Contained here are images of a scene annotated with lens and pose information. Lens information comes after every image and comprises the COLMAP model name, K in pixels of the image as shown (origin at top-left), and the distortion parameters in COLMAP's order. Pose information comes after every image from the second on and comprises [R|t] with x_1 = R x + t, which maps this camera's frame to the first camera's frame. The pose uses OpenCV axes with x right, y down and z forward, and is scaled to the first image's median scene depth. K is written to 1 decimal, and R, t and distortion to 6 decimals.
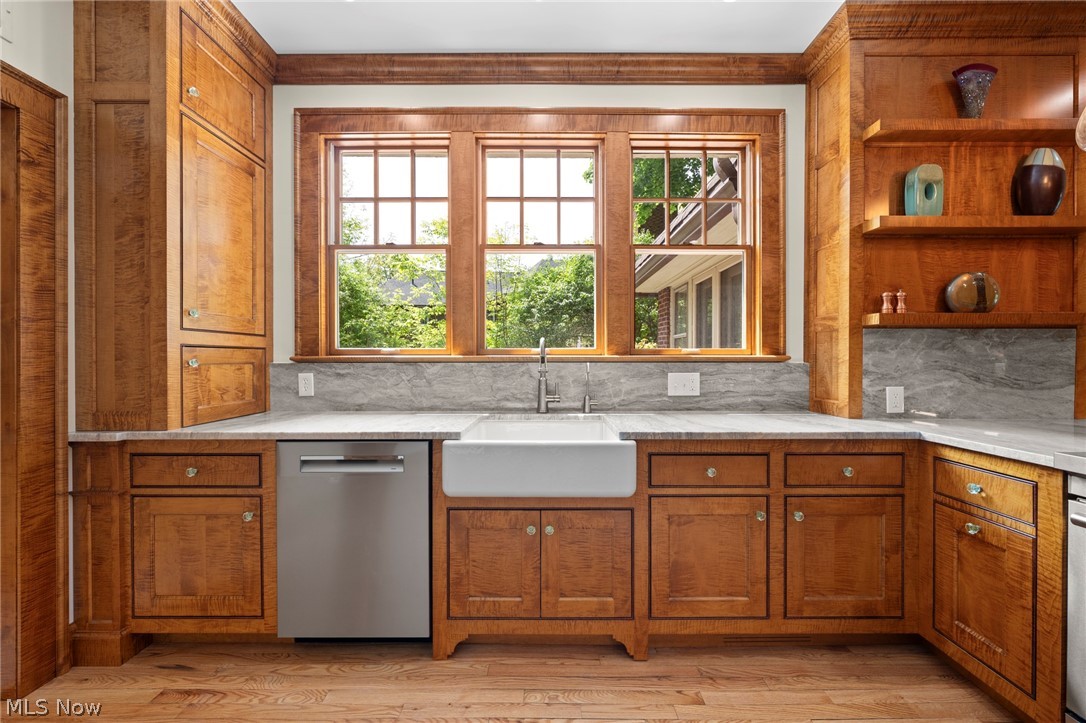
lens RADIAL K [[399.6, 0, 540.4], [0, 399.6, 360.1], [0, 0, 1]] dist [0.000783, -0.000929]
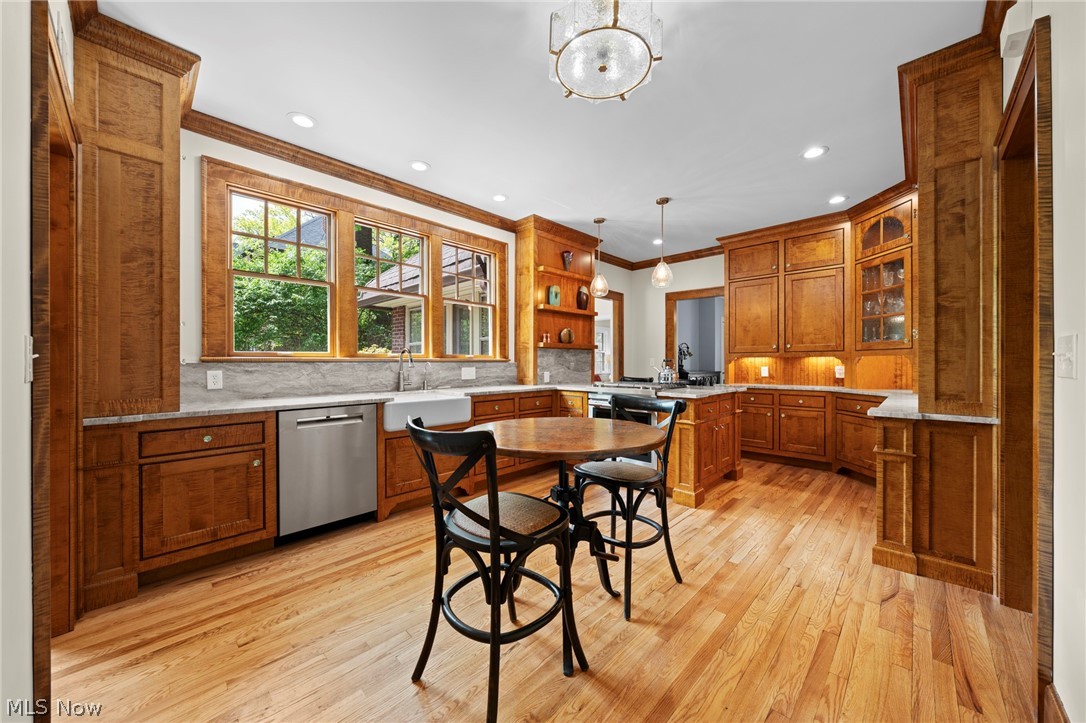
lens RADIAL K [[399.6, 0, 545.7], [0, 399.6, 363.0], [0, 0, 1]] dist [0.000783, -0.000929]
pose [[0.693539, -0.001105, 0.720418, -0.911251], [0.001958, 0.999998, -0.000350, 0.013178], [-0.720416, 0.001653, 0.693540, -0.722207]]
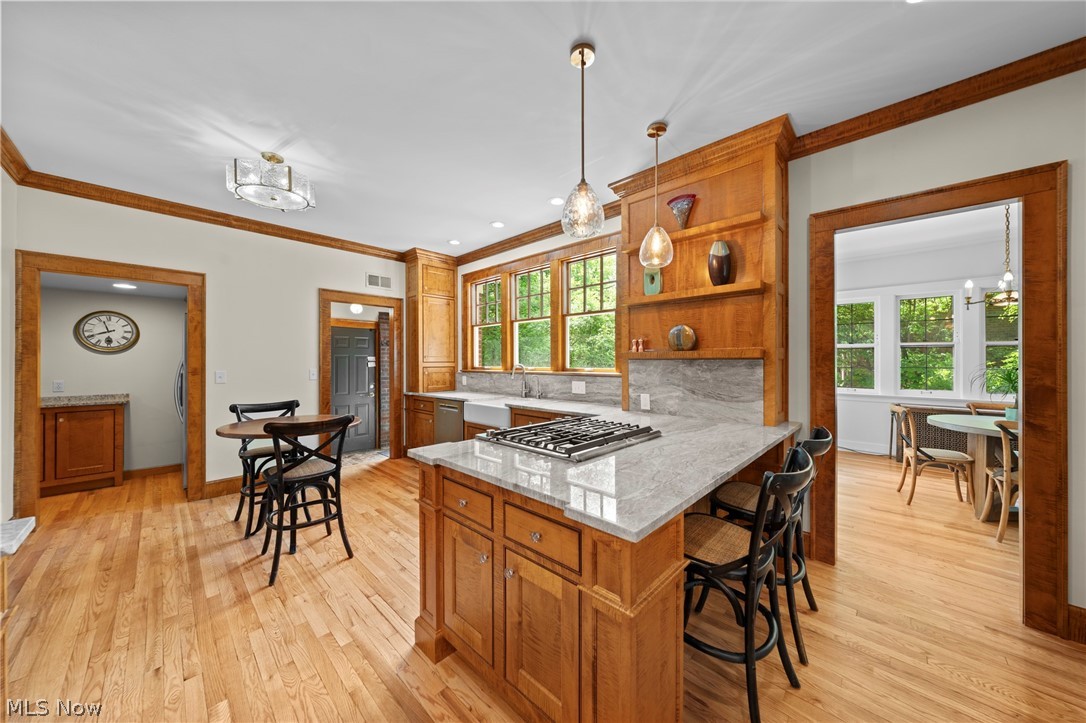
lens RADIAL K [[368.5, 0, 531.3], [0, 368.5, 355.6], [0, 0, 1]] dist [-0.001728, -0.000195]
pose [[0.705958, -0.012719, -0.708139, 1.658478], [0.002503, 0.999877, -0.015463, -0.074118], [0.708249, 0.009144, 0.705903, -0.444736]]
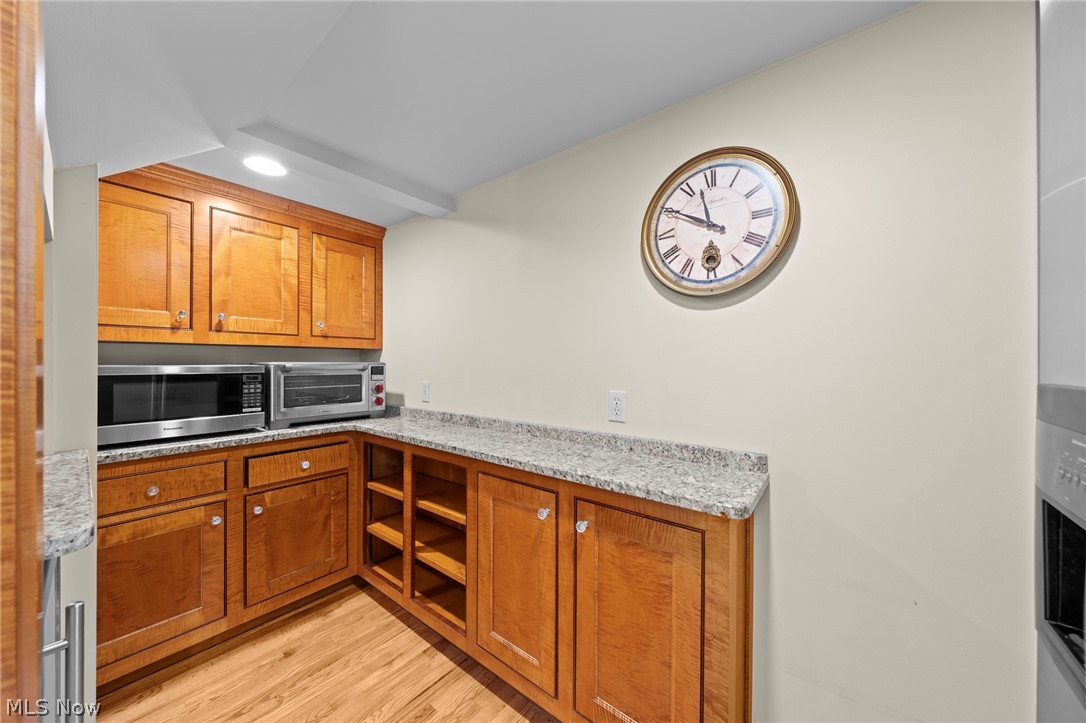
lens RADIAL K [[399.6, 0, 547.4], [0, 399.6, 365.5], [0, 0, 1]] dist [0.000783, -0.000929]
pose [[-0.627977, 0.000705, -0.778231, -1.090296], [-0.001407, 0.999997, 0.002041, -0.021132], [0.778230, 0.002376, -0.627975, -0.476625]]
